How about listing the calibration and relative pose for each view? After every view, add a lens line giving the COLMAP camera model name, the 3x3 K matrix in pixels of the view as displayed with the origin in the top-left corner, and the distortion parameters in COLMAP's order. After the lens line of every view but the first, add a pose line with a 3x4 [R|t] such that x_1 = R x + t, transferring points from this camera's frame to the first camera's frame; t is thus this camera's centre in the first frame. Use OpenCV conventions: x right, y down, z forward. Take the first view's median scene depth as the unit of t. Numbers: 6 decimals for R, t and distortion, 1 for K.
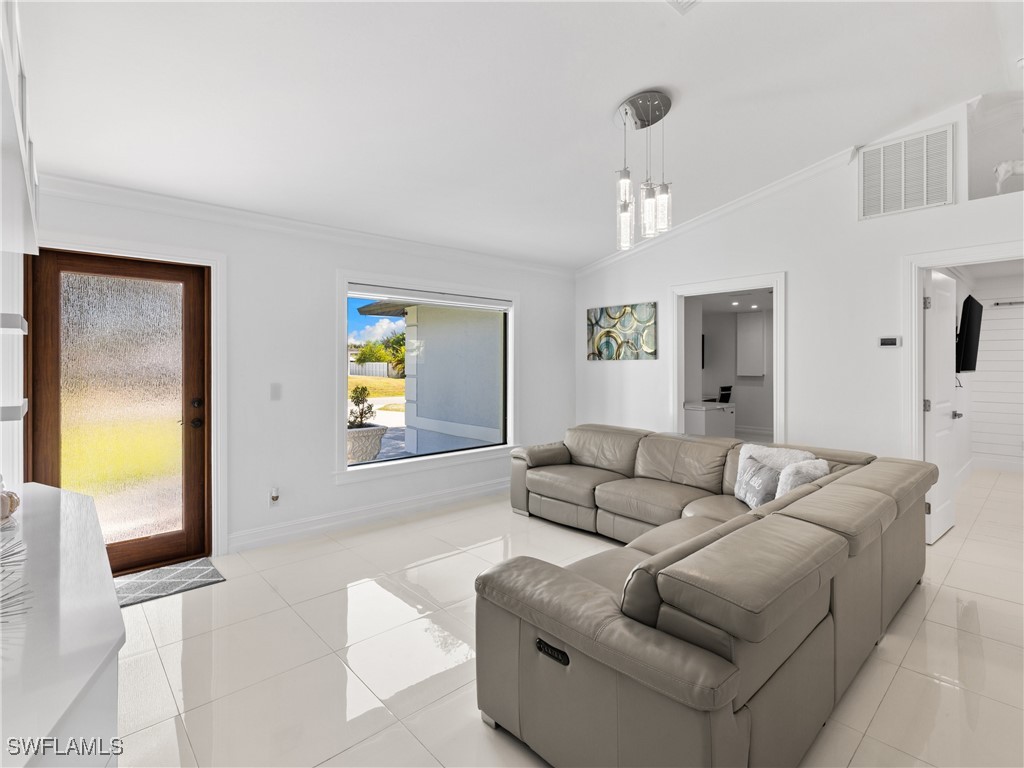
lens RADIAL K [[489.7, 0, 510.0], [0, 489.7, 373.1], [0, 0, 1]] dist [0.004122, 0.002670]
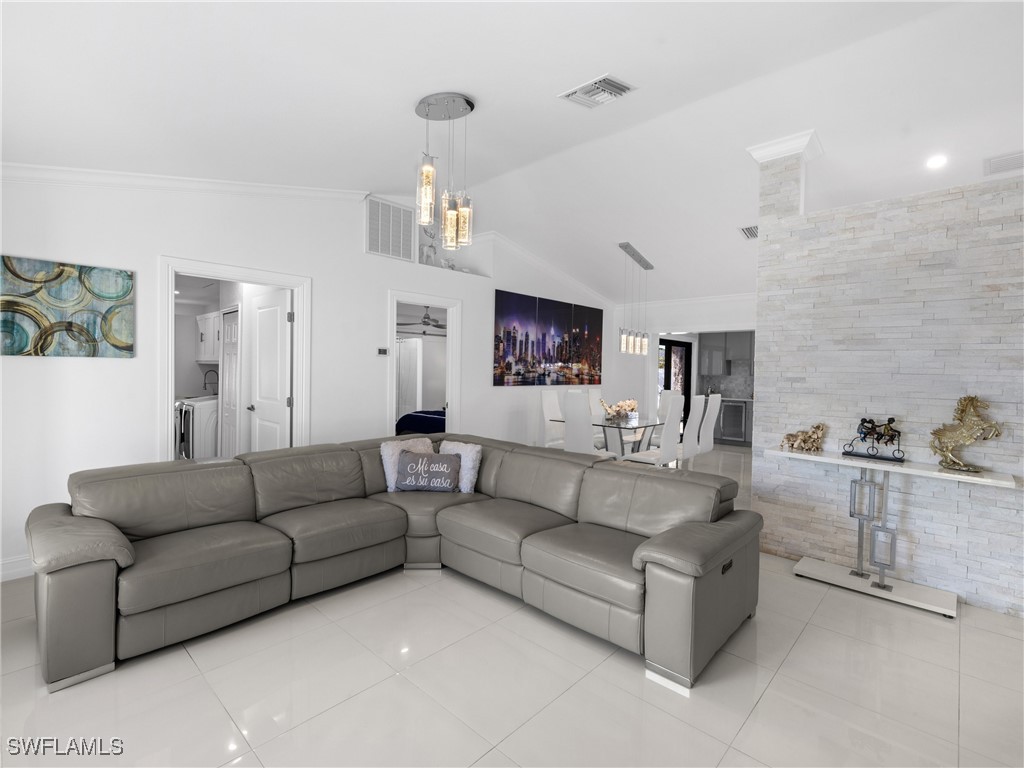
lens RADIAL K [[489.7, 0, 511.8], [0, 489.7, 381.6], [0, 0, 1]] dist [0.004122, 0.002670]
pose [[-0.072473, -0.030871, 0.996892, -0.397266], [-0.002767, 0.999523, 0.030751, -0.016409], [-0.997367, -0.000530, -0.072524, 0.510296]]
